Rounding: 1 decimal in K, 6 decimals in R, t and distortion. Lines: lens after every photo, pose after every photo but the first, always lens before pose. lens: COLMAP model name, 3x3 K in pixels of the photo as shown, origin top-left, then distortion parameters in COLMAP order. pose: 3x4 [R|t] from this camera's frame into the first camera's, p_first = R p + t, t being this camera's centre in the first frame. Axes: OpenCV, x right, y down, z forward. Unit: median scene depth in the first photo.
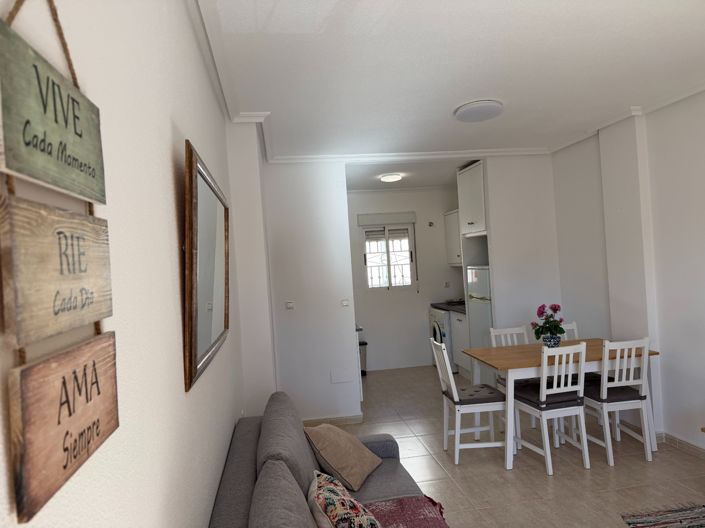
lens RADIAL K [[489.0, 0, 352.7], [0, 489.0, 263.2], [0, 0, 1]] dist [0.048495, -0.062397]
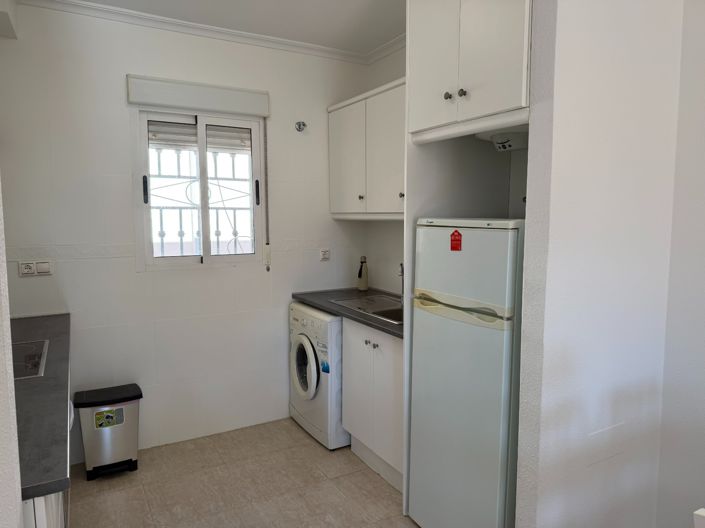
lens RADIAL K [[489.0, 0, 355.0], [0, 489.0, 266.2], [0, 0, 1]] dist [0.048495, -0.062397]
pose [[0.927107, 0.025025, 0.373960, 0.035527], [-0.060824, 0.994588, 0.084234, 0.011156], [-0.369829, -0.100840, 0.923612, 0.535008]]
